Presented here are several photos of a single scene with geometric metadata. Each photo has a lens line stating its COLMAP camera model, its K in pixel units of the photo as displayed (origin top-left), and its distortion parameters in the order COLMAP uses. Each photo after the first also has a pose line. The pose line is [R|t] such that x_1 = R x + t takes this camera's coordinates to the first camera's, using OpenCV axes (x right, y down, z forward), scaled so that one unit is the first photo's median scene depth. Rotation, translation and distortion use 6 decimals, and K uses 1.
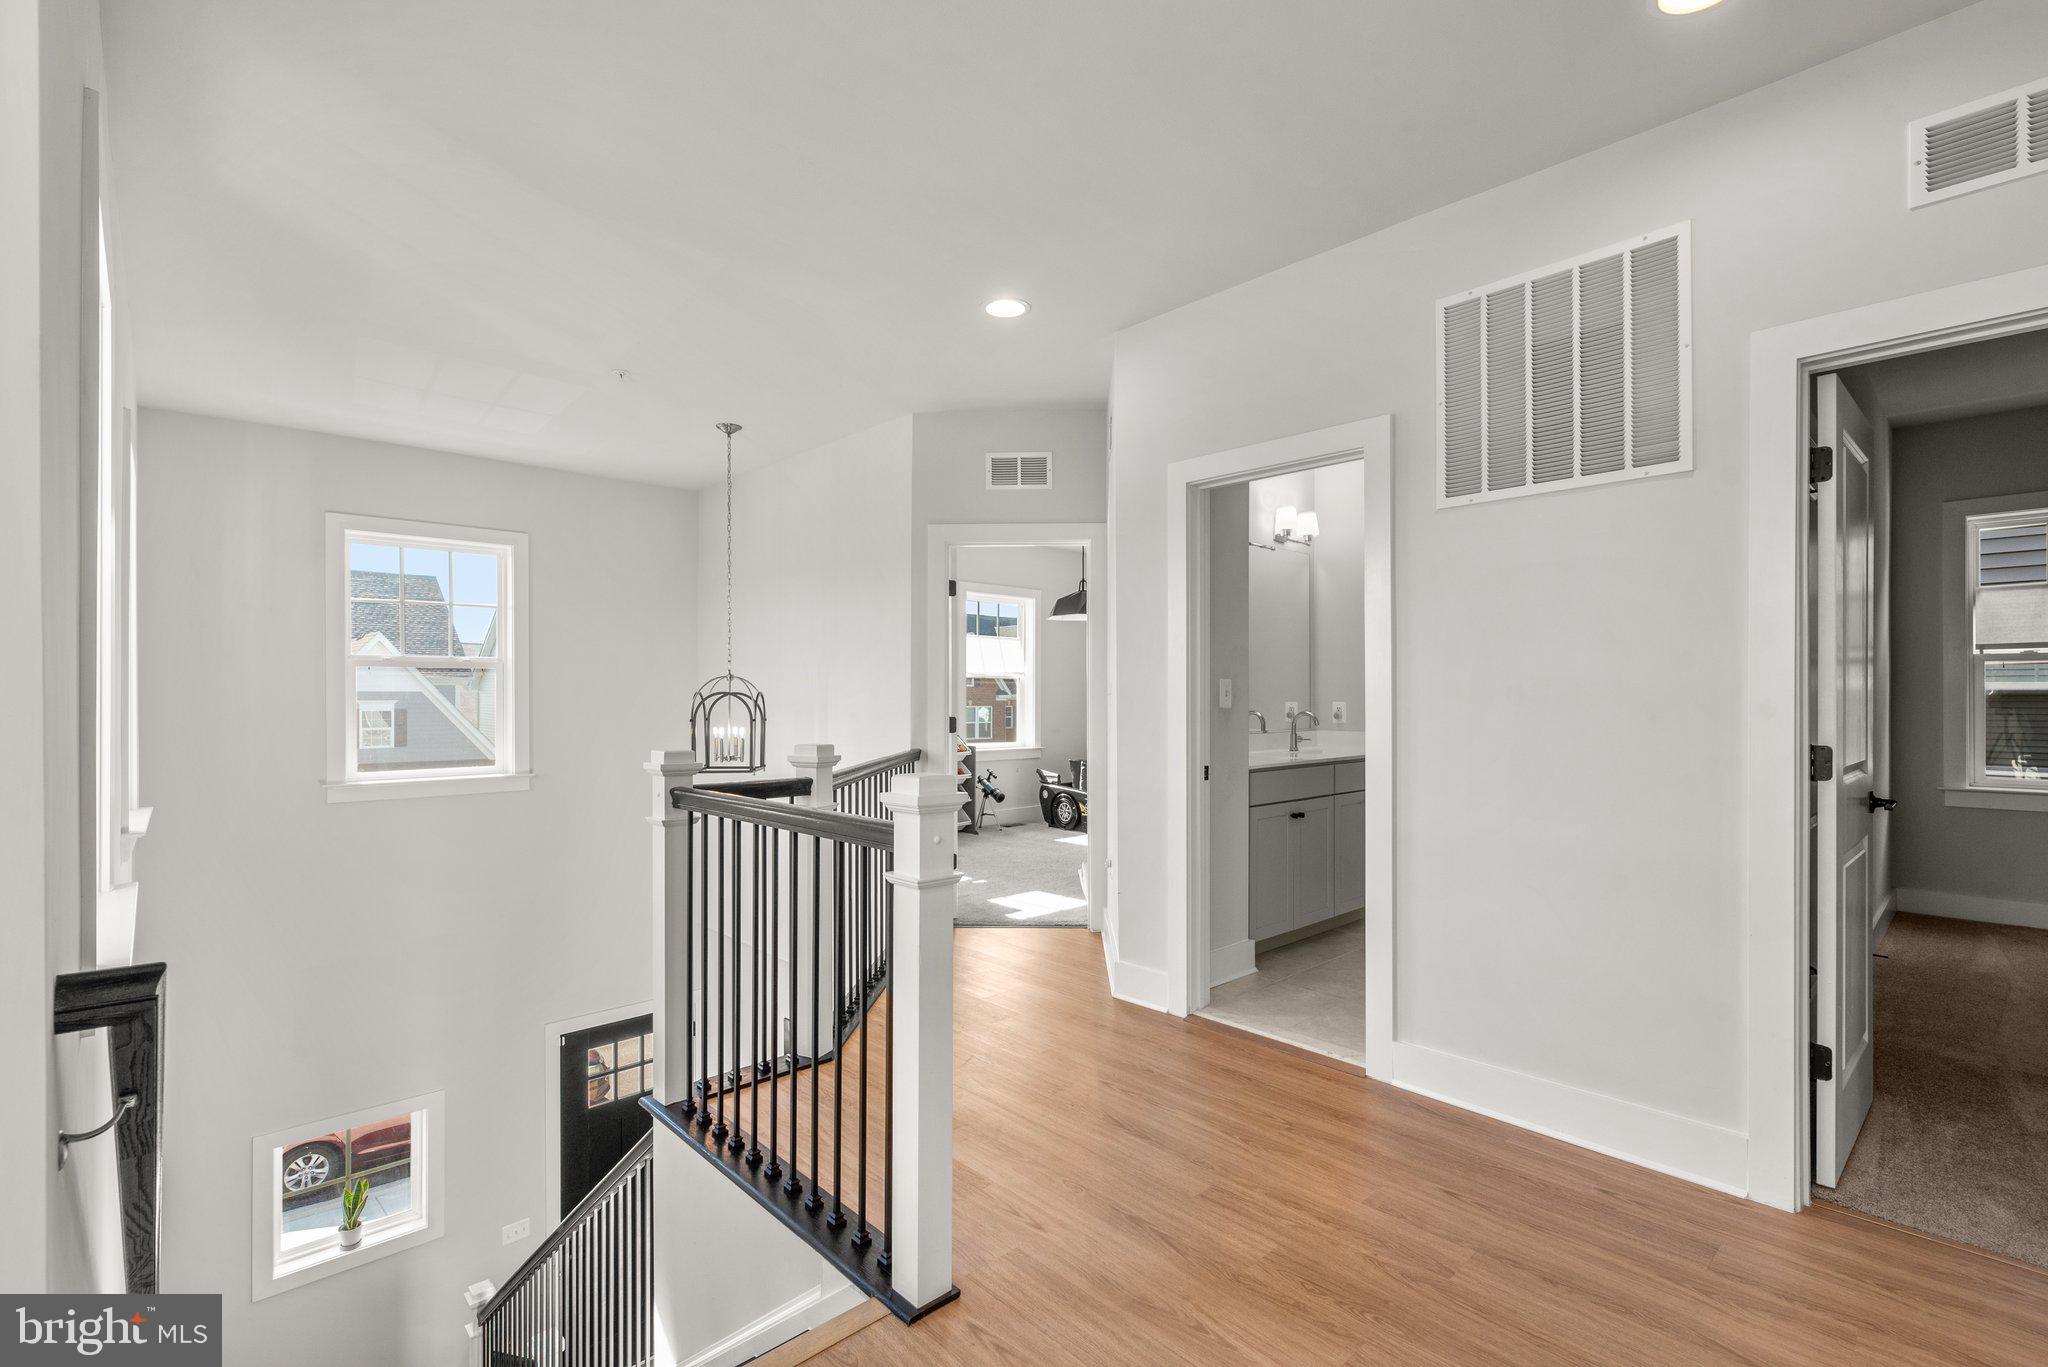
lens RADIAL K [[923.8, 0, 1024.1], [0, 923.8, 686.8], [0, 0, 1]] dist [-0.000413, -0.000685]
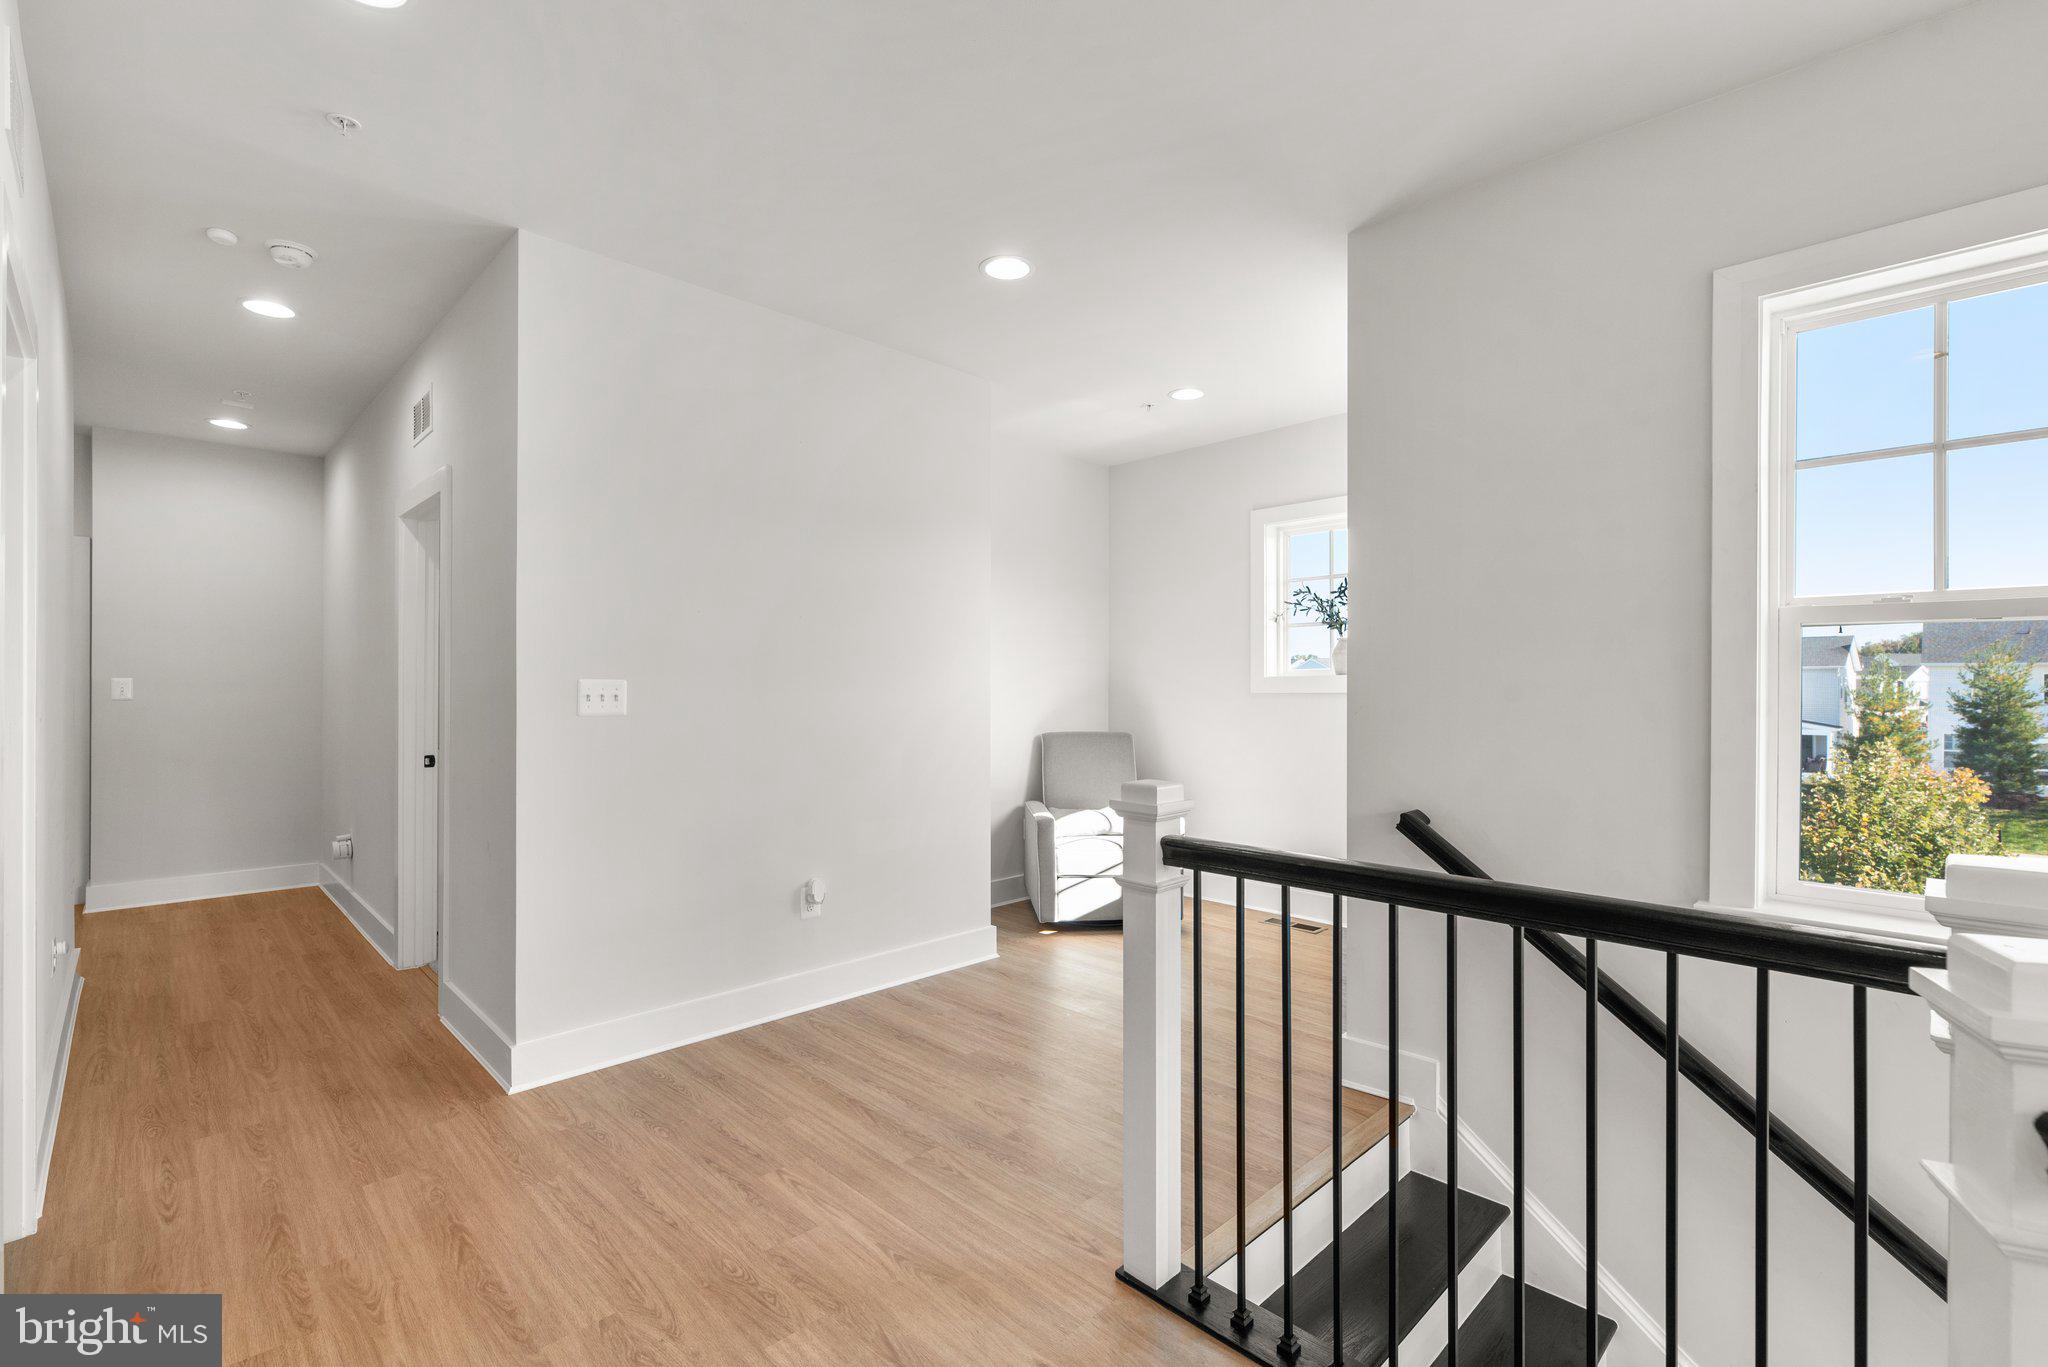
lens RADIAL K [[923.8, 0, 1024.1], [0, 923.8, 686.8], [0, 0, 1]] dist [-0.000413, -0.000685]
pose [[-0.999858, -0.001778, -0.016782, 0.025848], [-0.001628, 0.999959, -0.008958, -0.001958], [0.016797, -0.008929, -0.999819, 0.988416]]
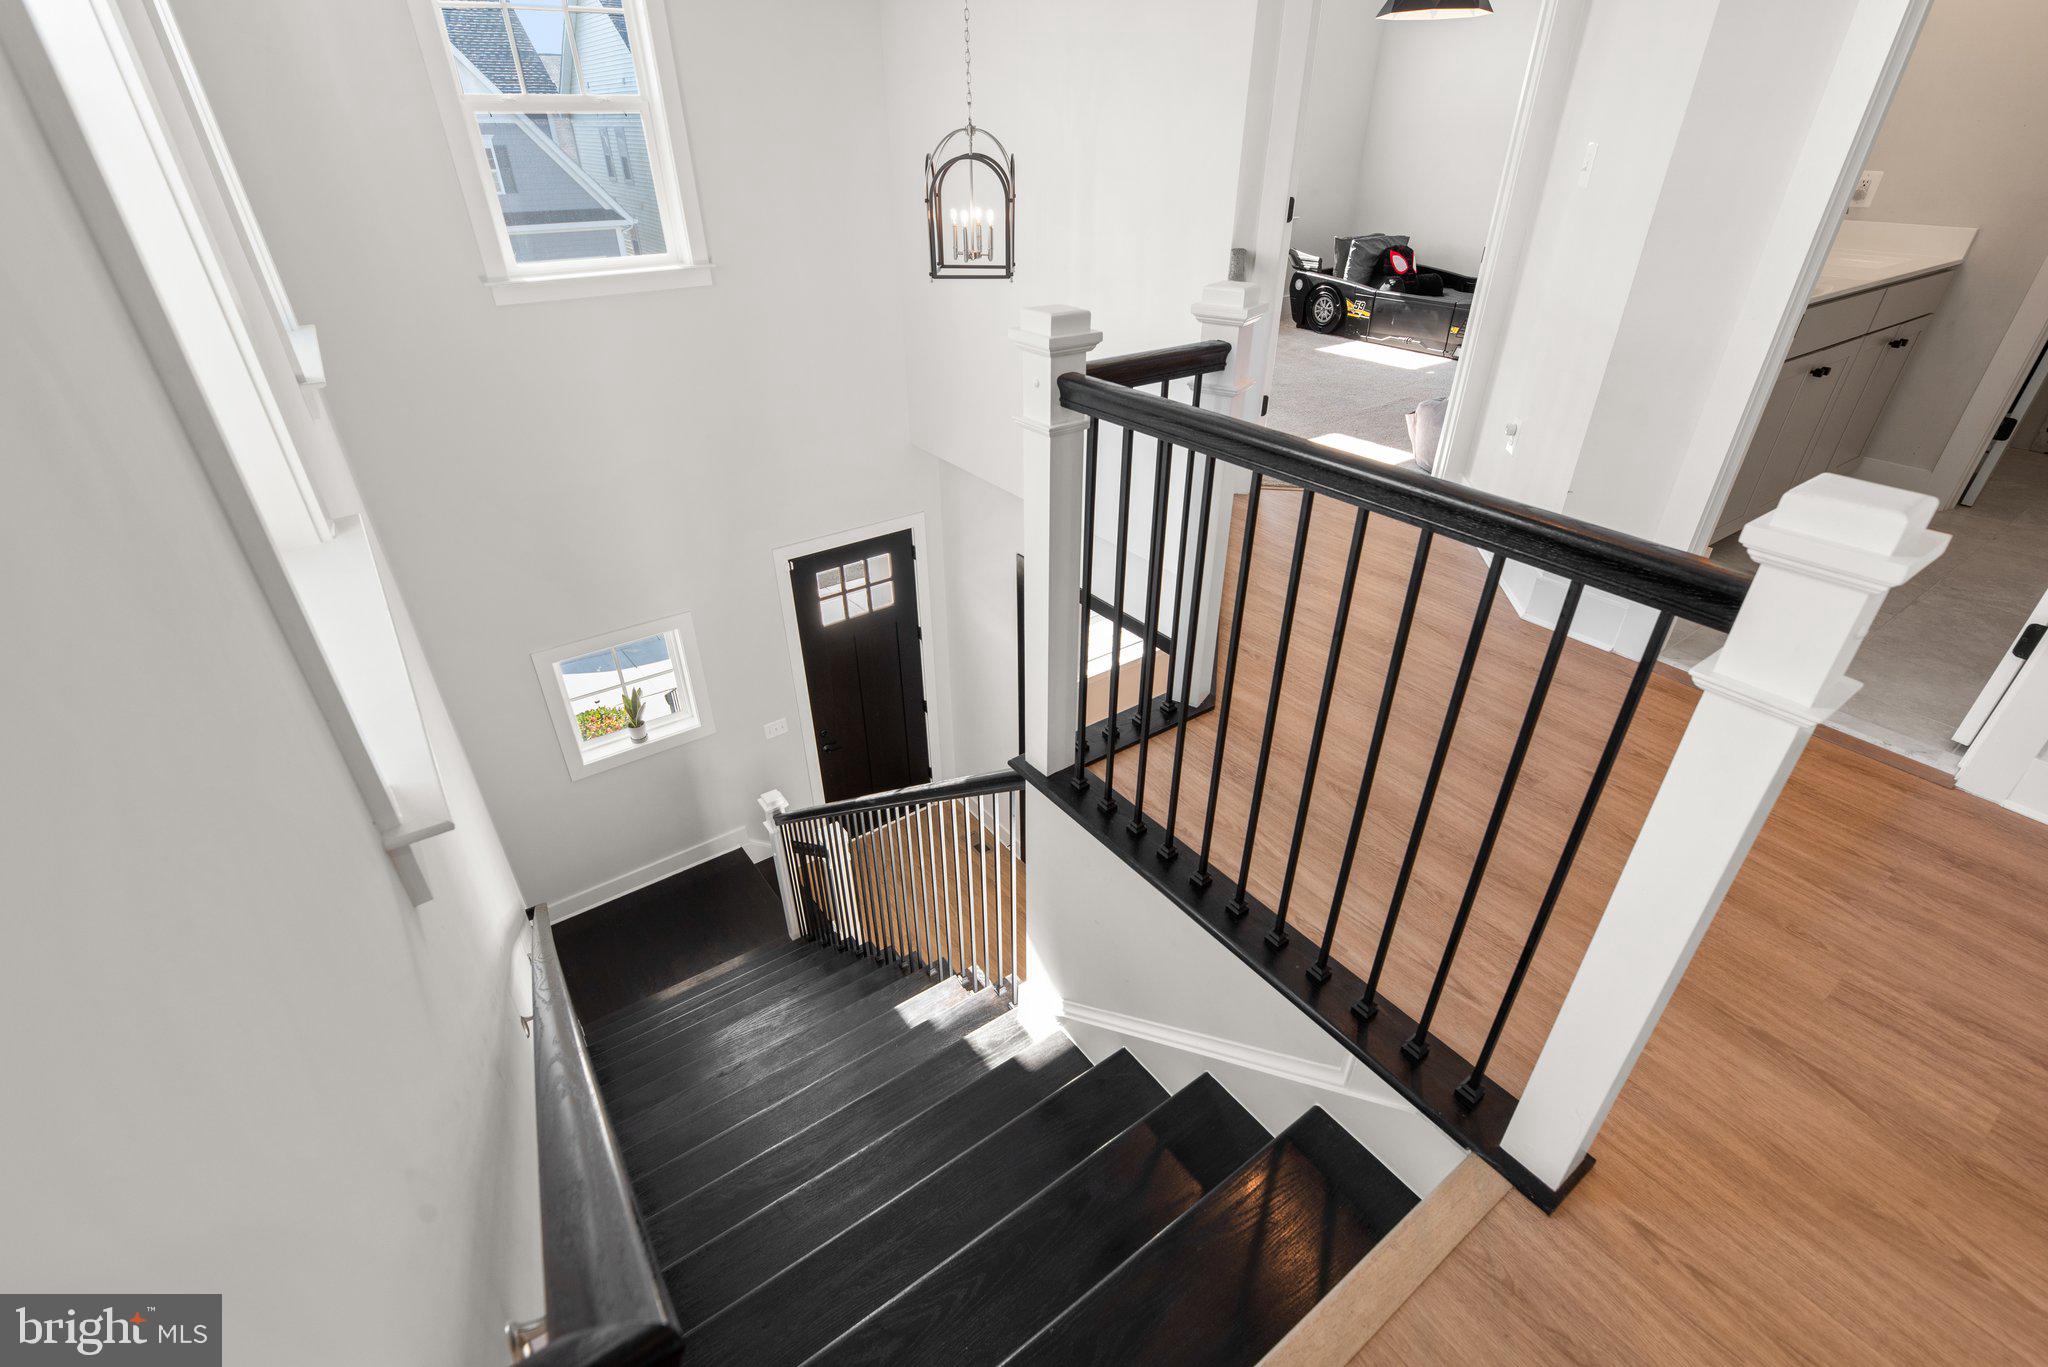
lens RADIAL K [[923.8, 0, 1024.1], [0, 923.8, 686.8], [0, 0, 1]] dist [-0.000413, -0.000685]
pose [[0.991270, 0.067861, -0.113041, -0.224639], [0.002495, 0.847560, 0.530693, -0.032095], [0.131823, -0.526343, 0.839992, 0.247006]]
